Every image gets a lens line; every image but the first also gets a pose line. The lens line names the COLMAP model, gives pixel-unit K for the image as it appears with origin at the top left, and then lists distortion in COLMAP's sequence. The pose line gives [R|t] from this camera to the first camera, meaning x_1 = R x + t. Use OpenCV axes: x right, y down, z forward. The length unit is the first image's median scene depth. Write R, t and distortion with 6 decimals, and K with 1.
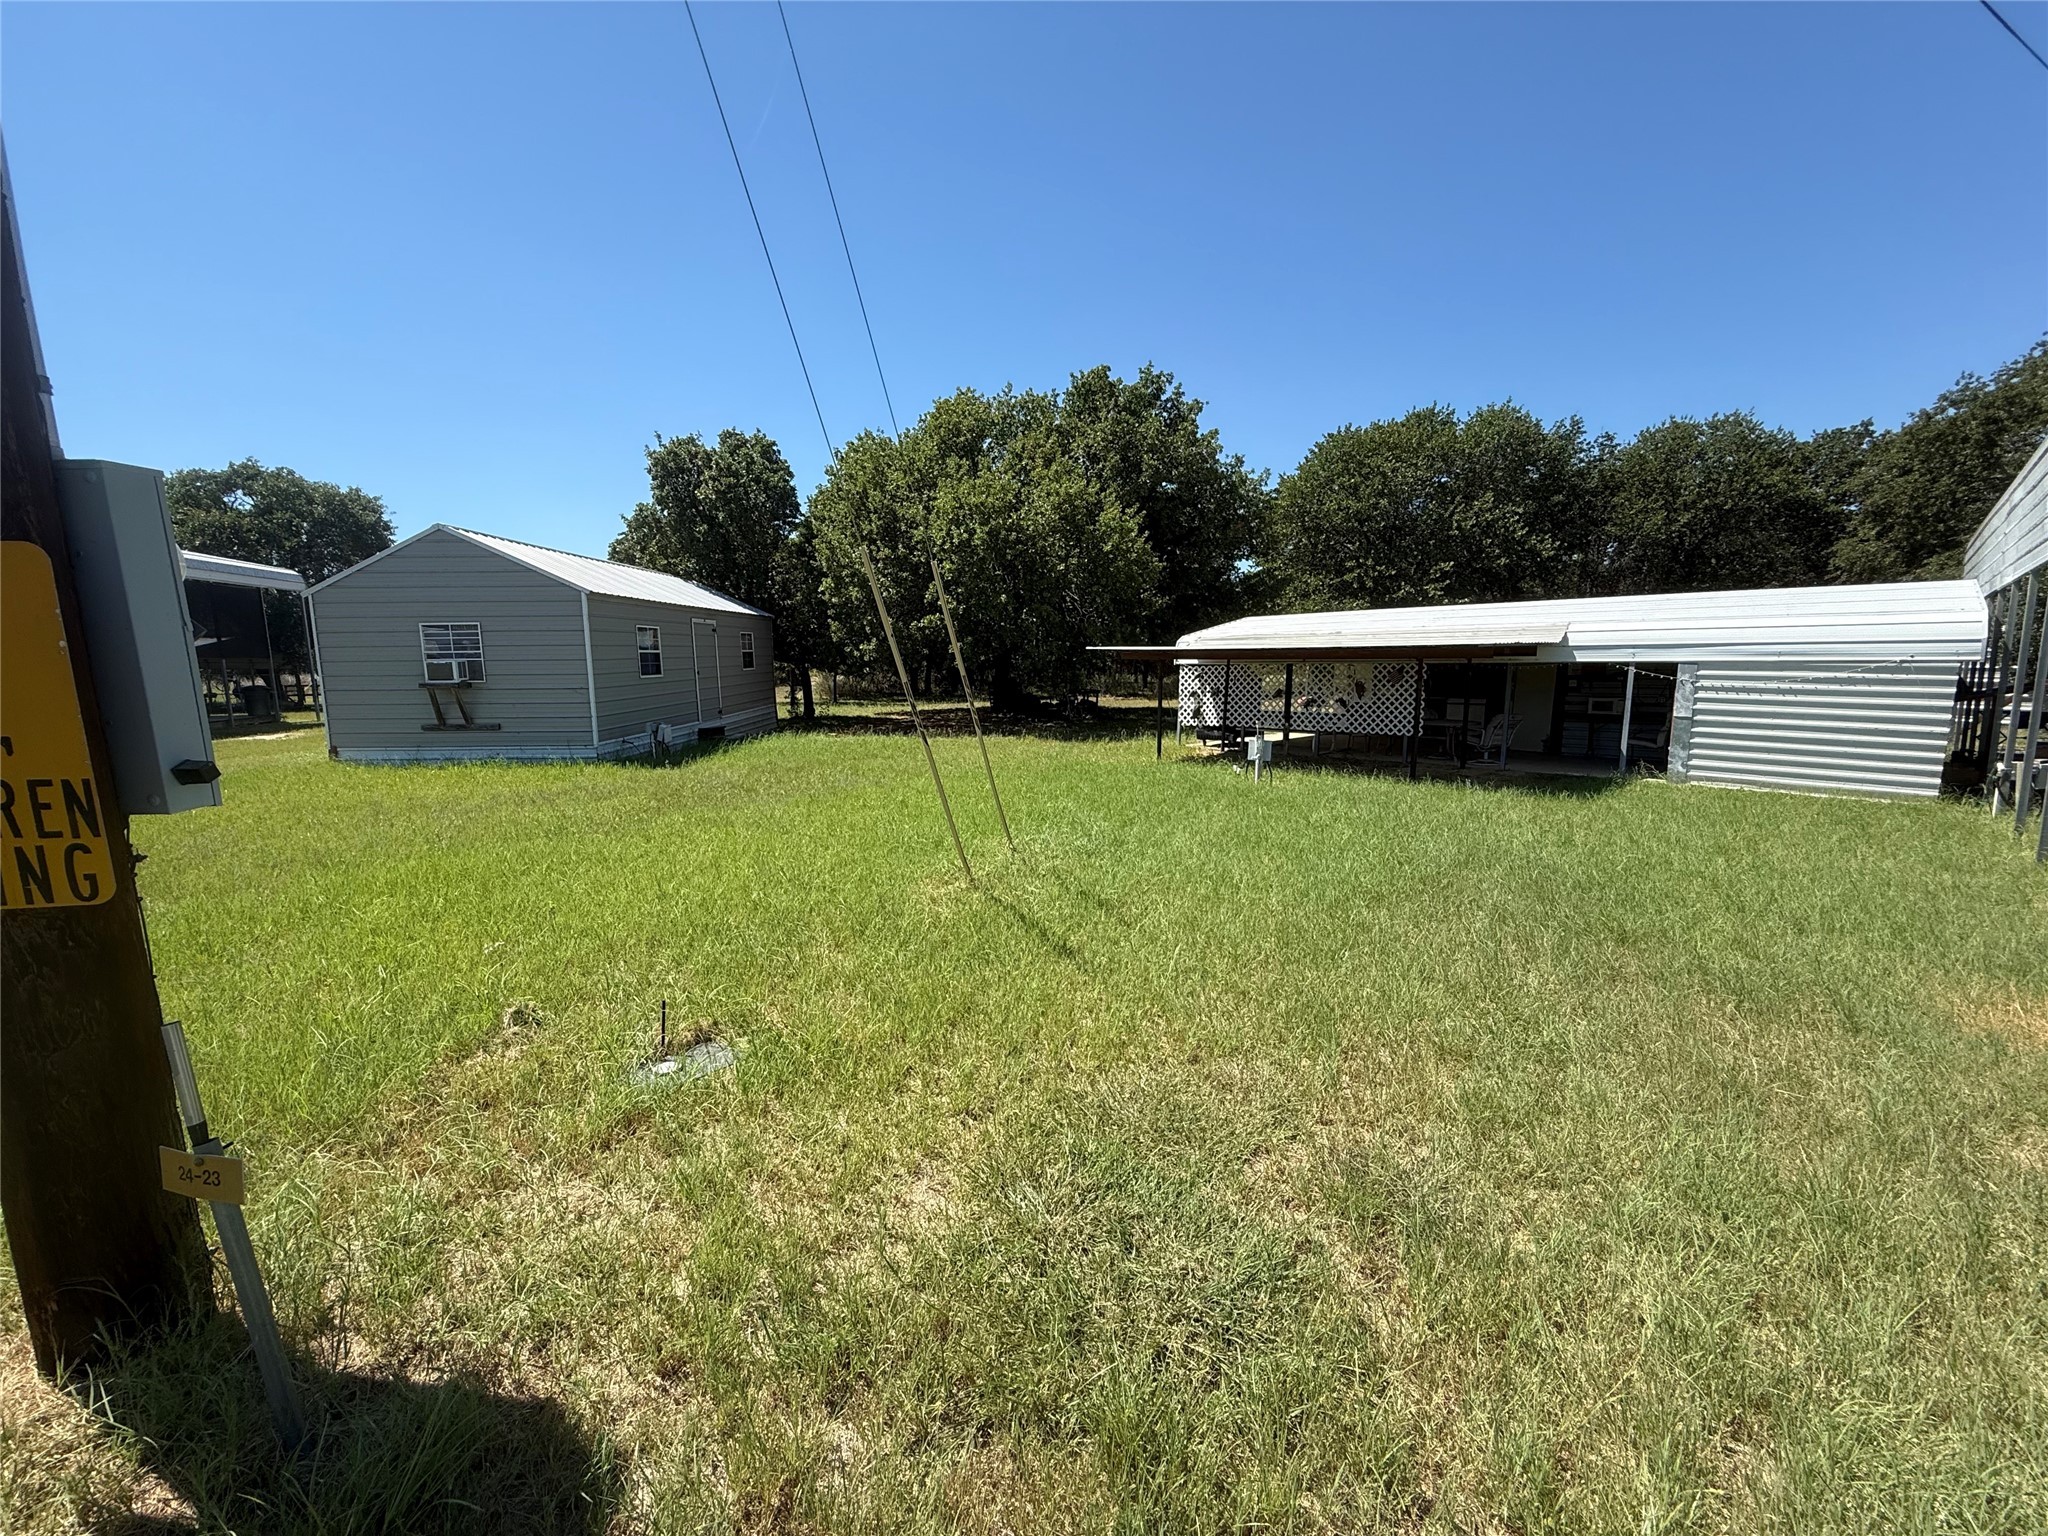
lens RADIAL K [[826.5, 0, 1029.0], [0, 826.5, 777.0], [0, 0, 1]] dist [-0.001598, -0.000197]
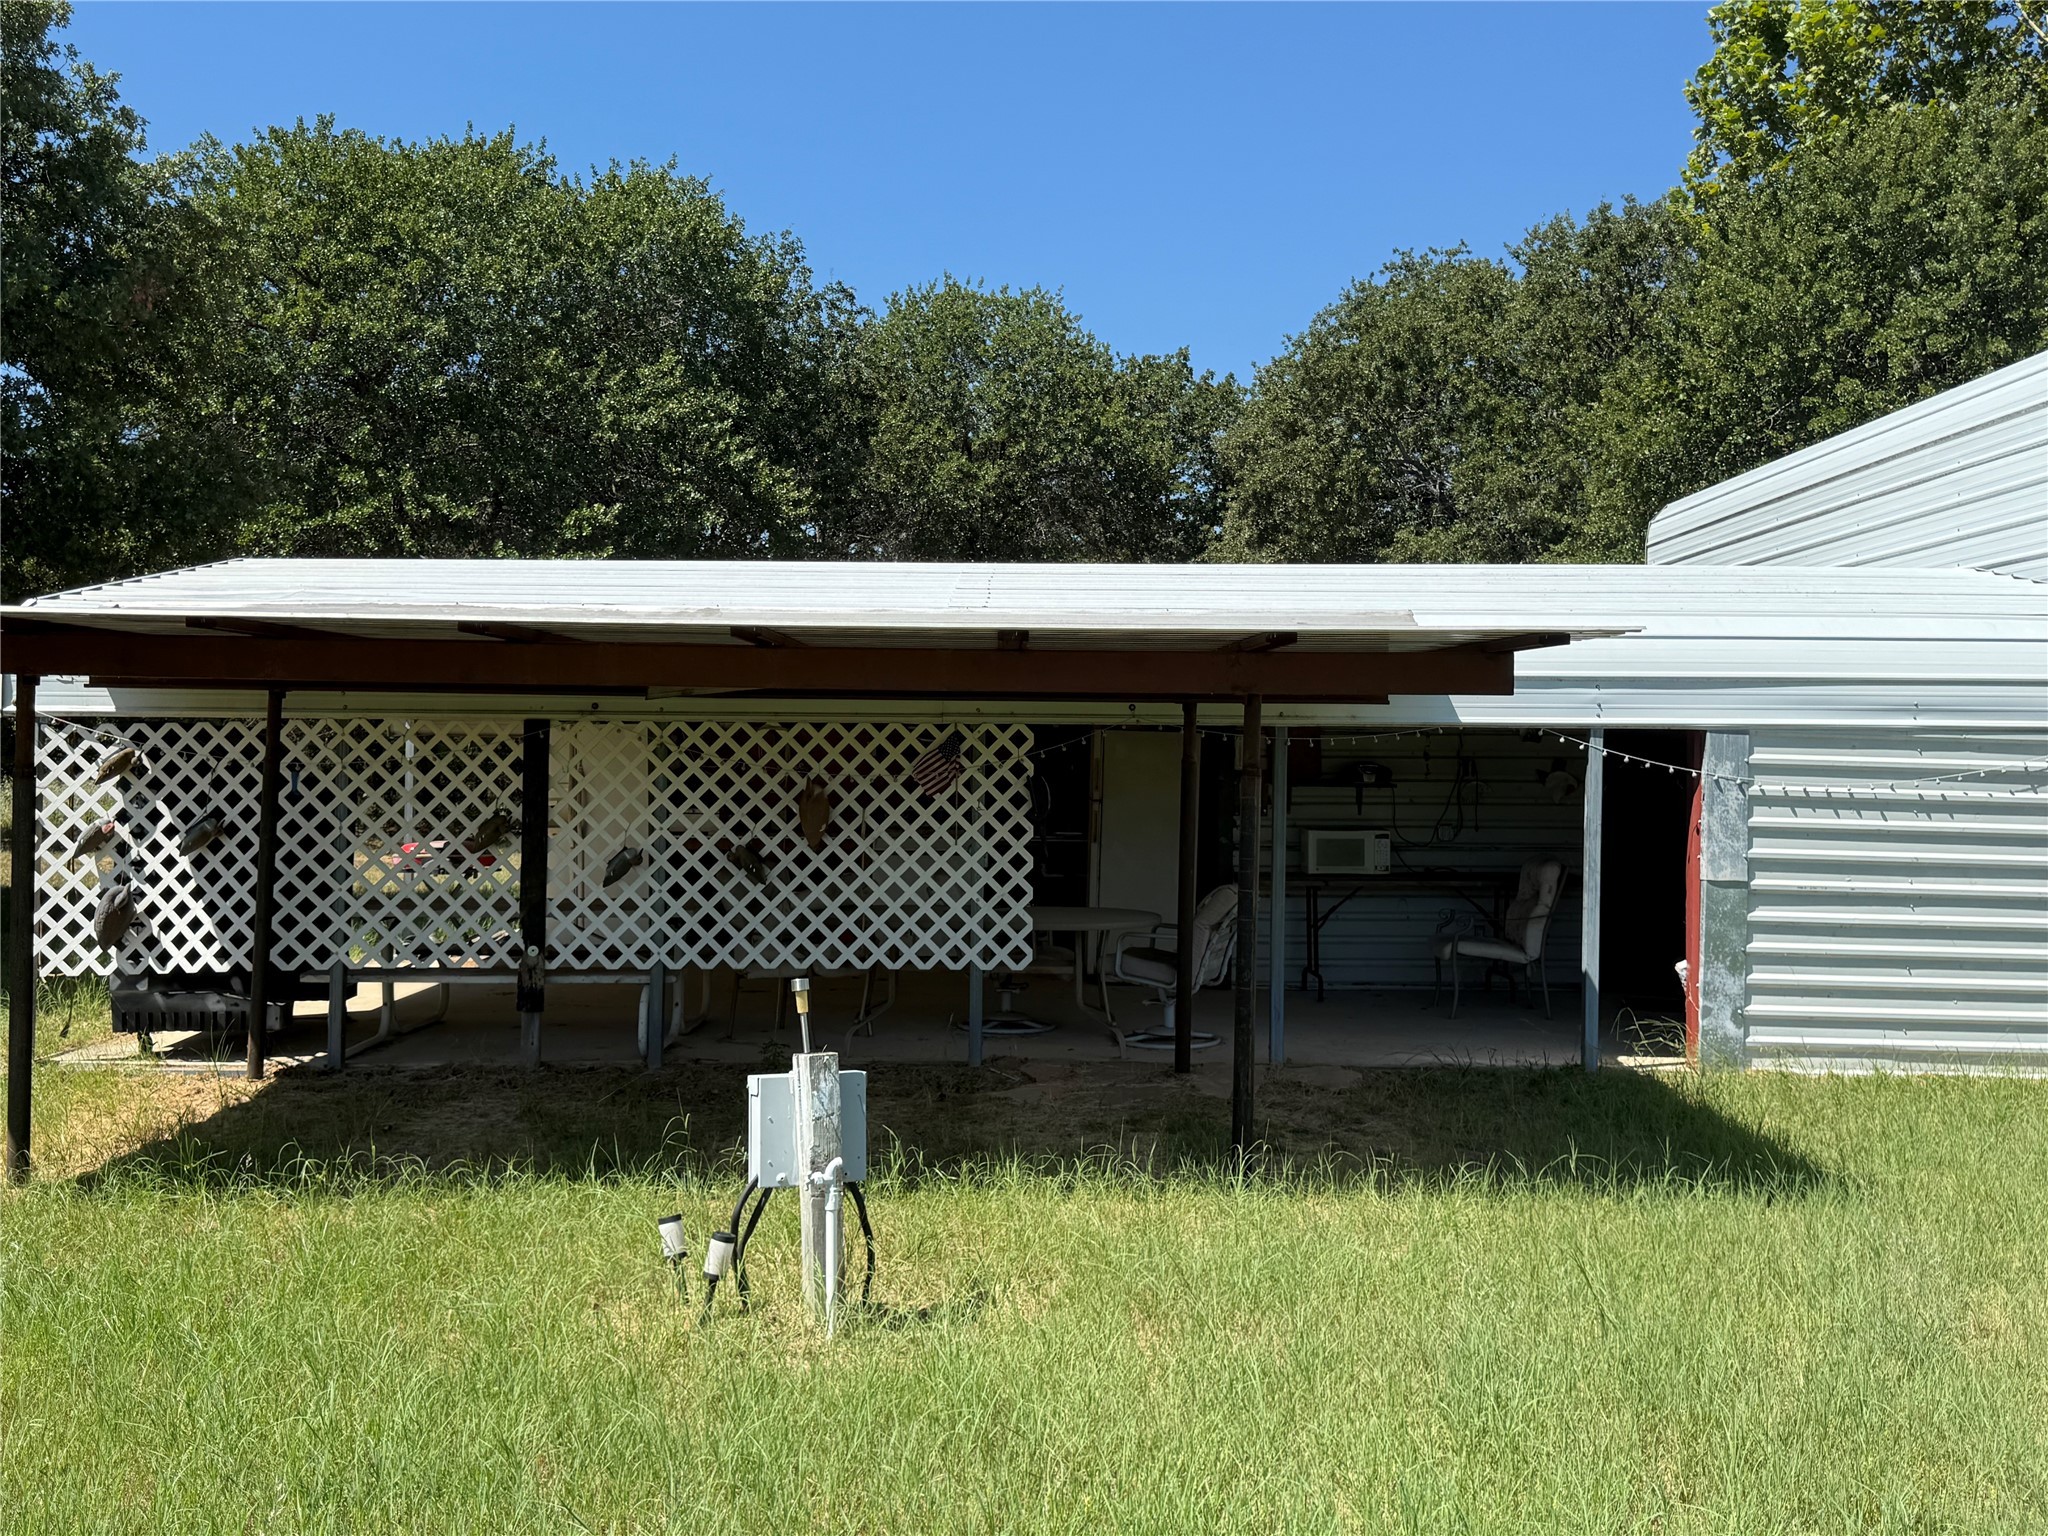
lens RADIAL K [[1872.9, 0, 1027.3], [0, 1872.9, 758.5], [0, 0, 1]] dist [0.085975, 0.000000]
pose [[0.703049, 0.012768, 0.711027, -0.001377], [0.085586, 0.991052, -0.102423, -0.055377], [-0.705973, 0.132862, 0.695665, 0.526848]]
